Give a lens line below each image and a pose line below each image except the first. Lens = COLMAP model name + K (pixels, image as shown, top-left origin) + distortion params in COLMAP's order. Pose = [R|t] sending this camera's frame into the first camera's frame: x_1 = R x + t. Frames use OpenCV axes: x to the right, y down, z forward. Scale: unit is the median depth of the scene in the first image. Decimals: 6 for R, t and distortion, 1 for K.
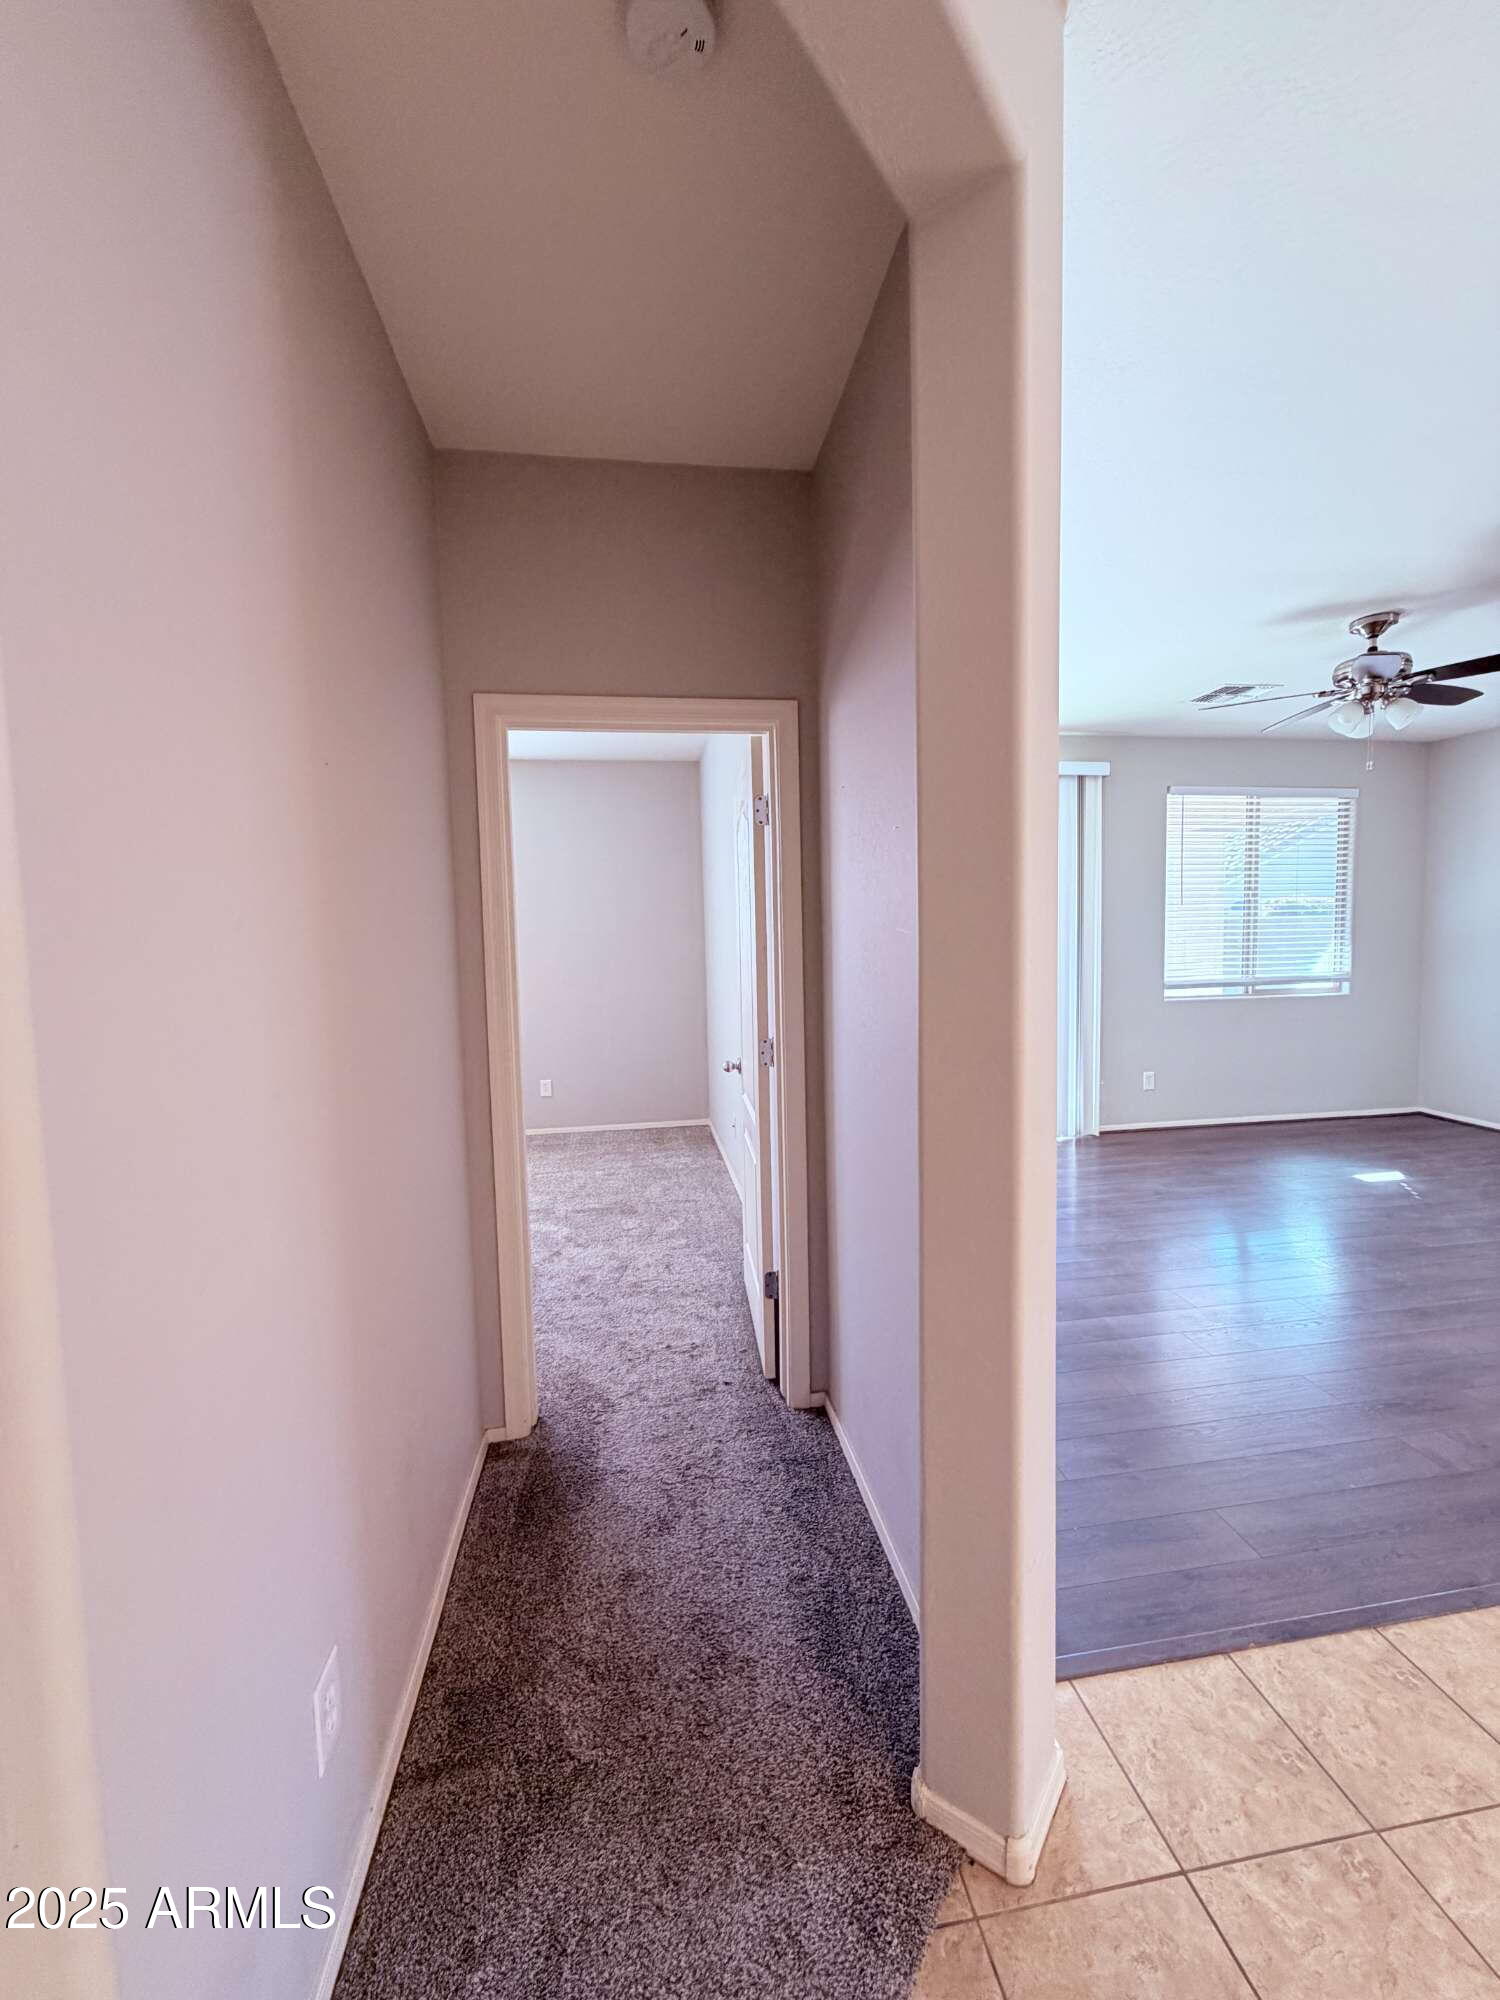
lens RADIAL K [[799.9, 0, 752.8], [0, 799.9, 997.7], [0, 0, 1]] dist [0.001171, 0.000308]
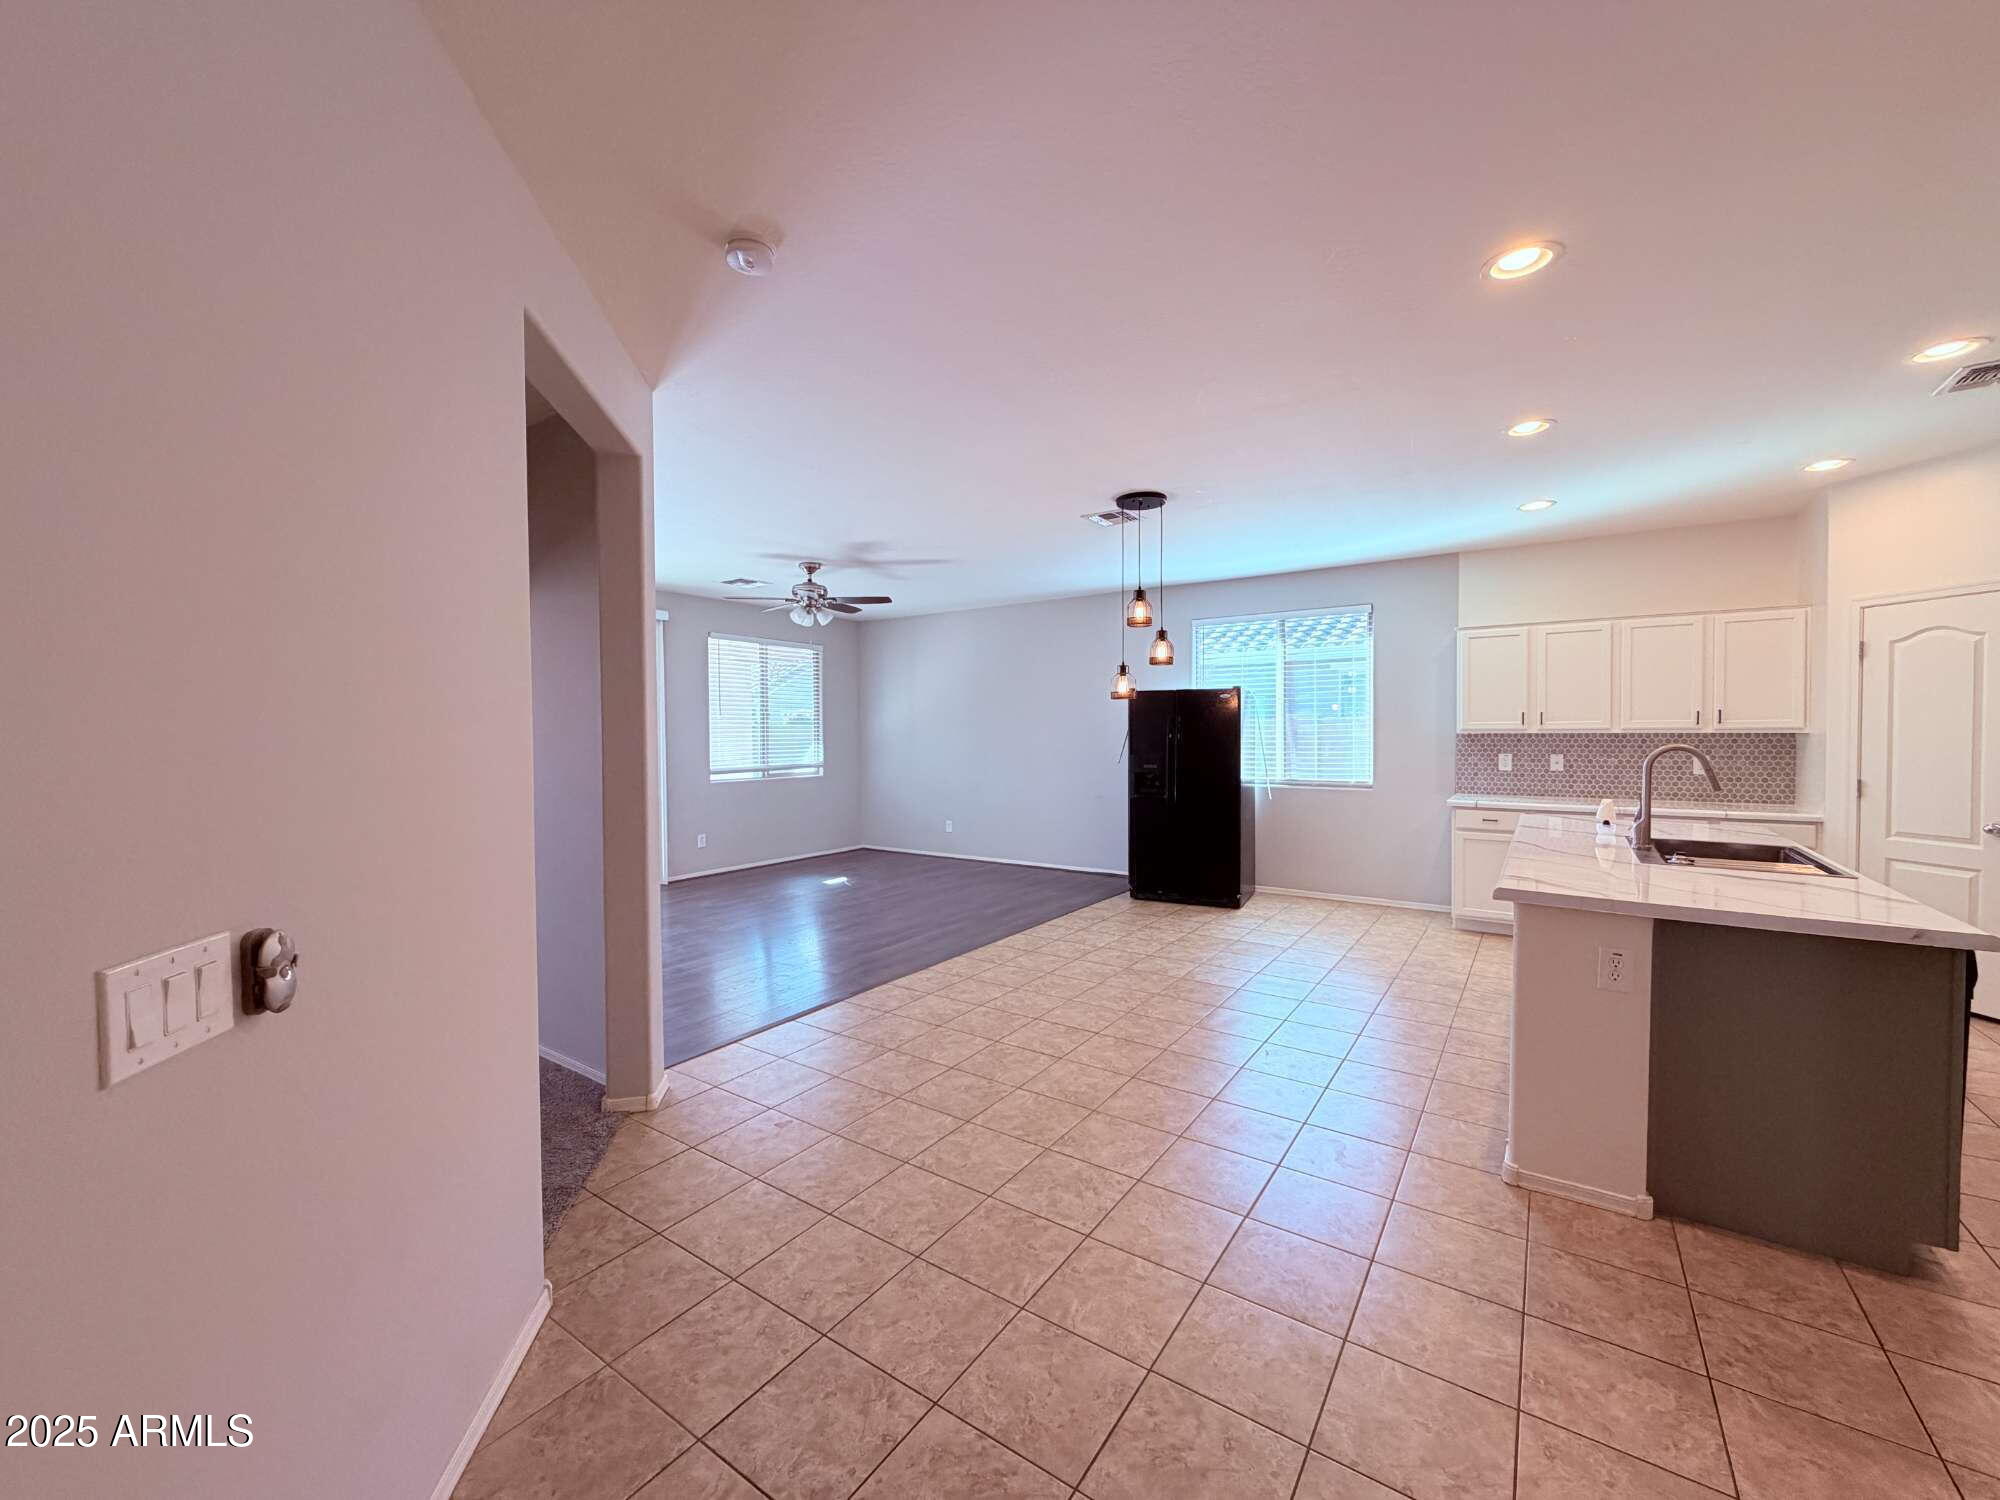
lens RADIAL K [[799.9, 0, 1007.0], [0, 799.9, 747.0], [0, 0, 1]] dist [0.001171, 0.000308]
pose [[0.680665, 0.002967, 0.732589, -0.171299], [0.048104, 0.997653, -0.048735, 0.037090], [-0.731014, 0.068412, 0.678925, -0.360676]]
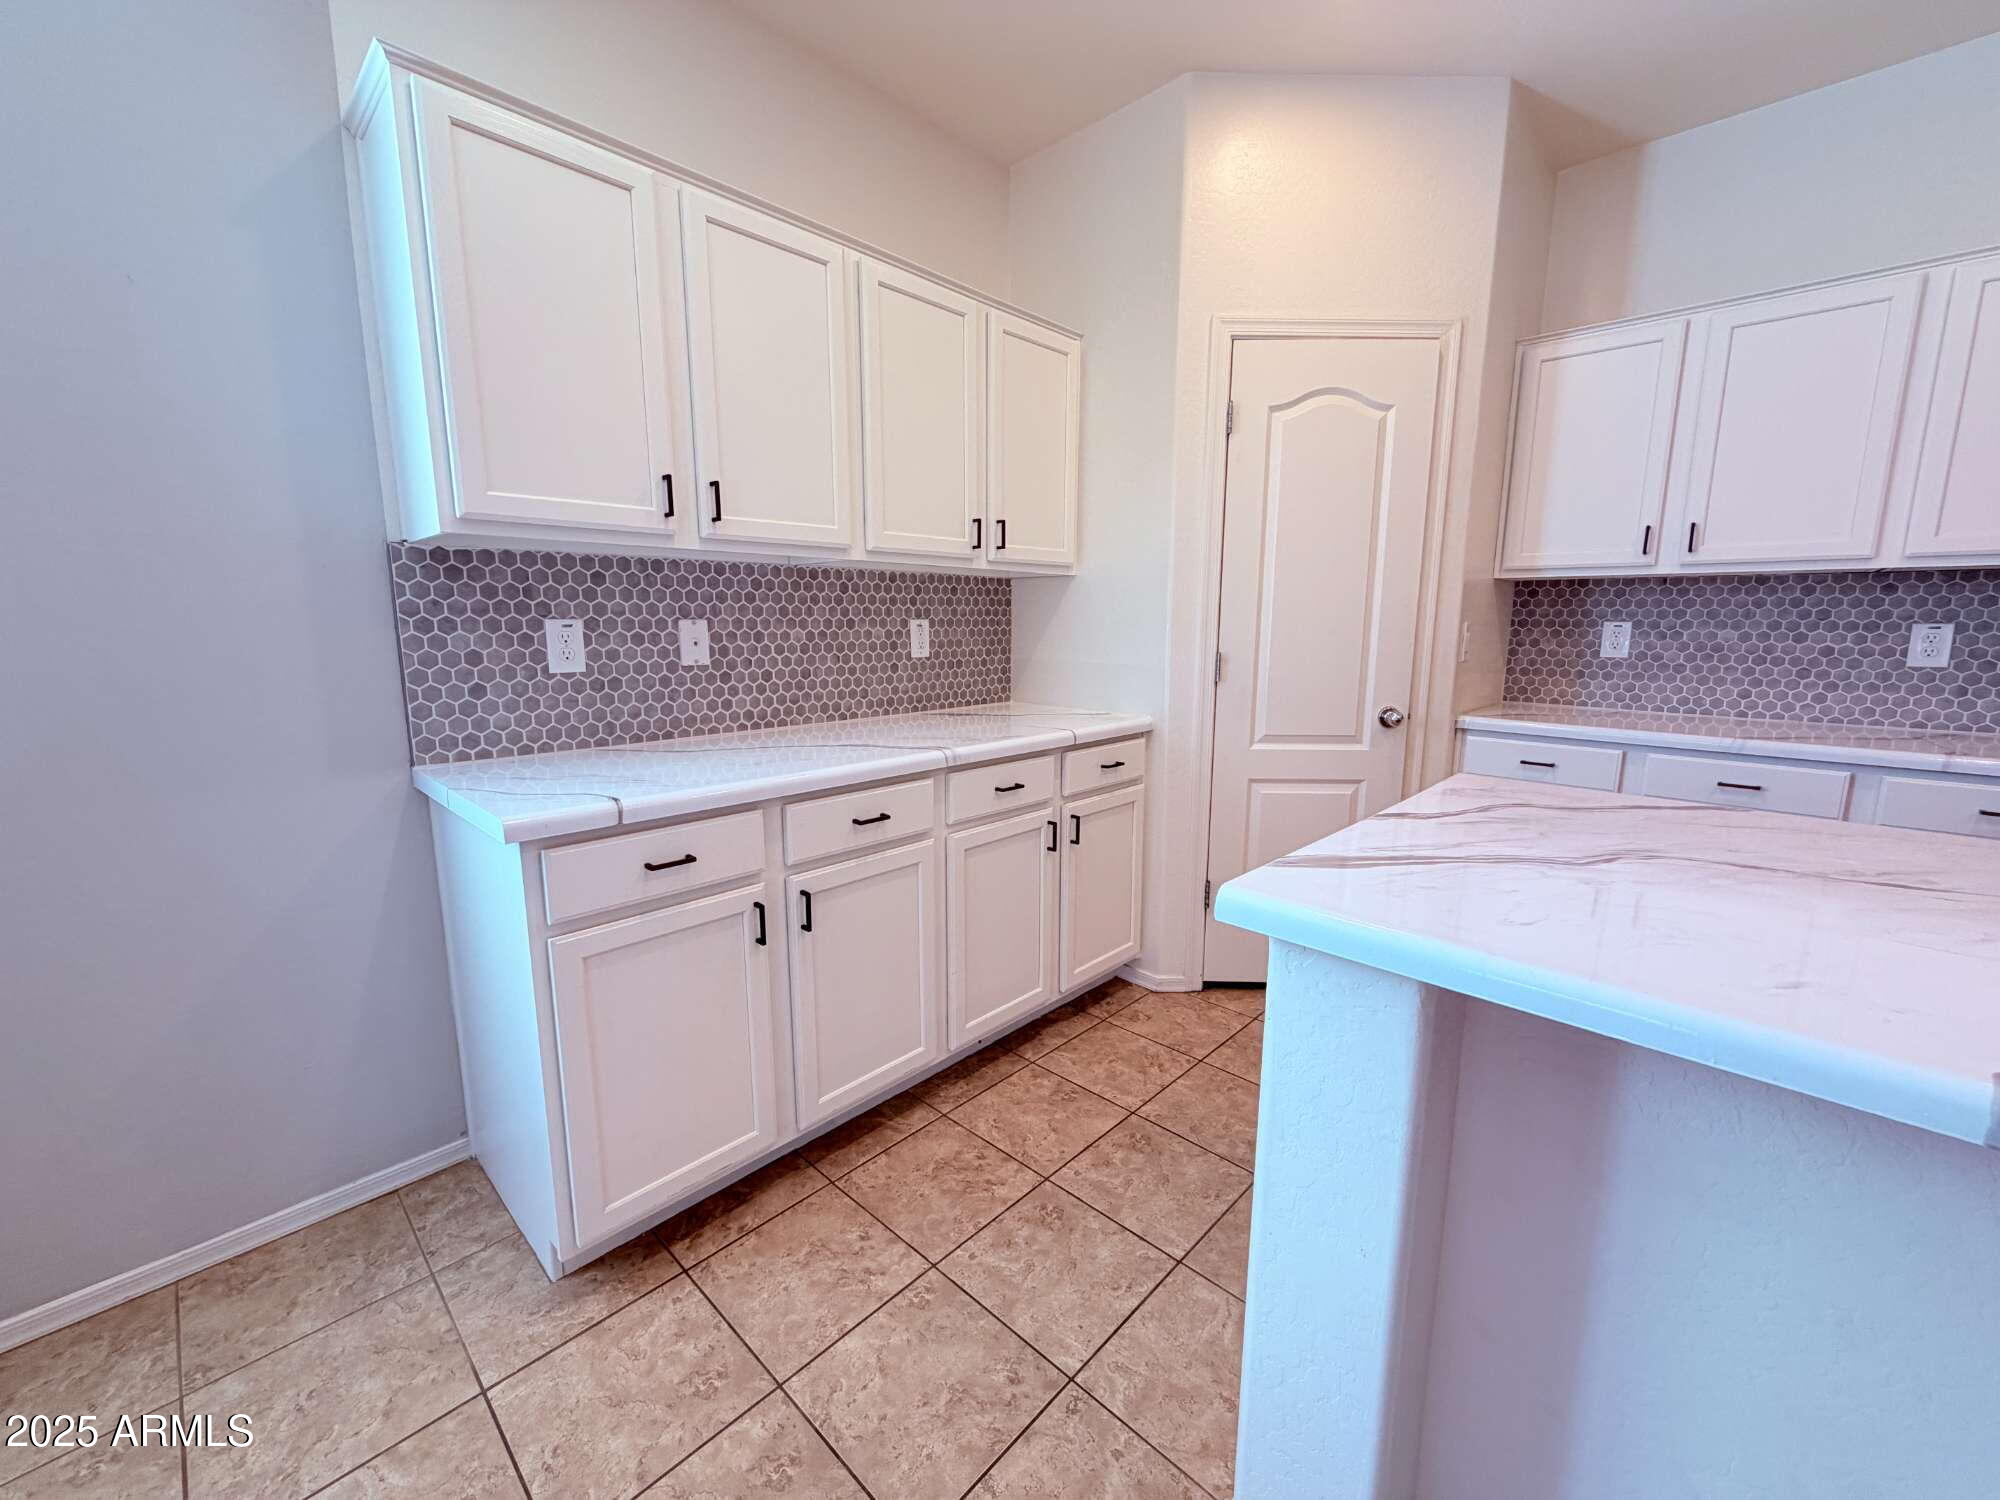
lens RADIAL K [[799.9, 0, 990.3], [0, 799.9, 748.8], [0, 0, 1]] dist [0.001171, 0.000308]
pose [[-0.607465, -0.108060, 0.786962, 1.104737], [0.073001, 0.978917, 0.190768, 0.023819], [-0.790985, 0.173334, -0.586769, 0.092415]]
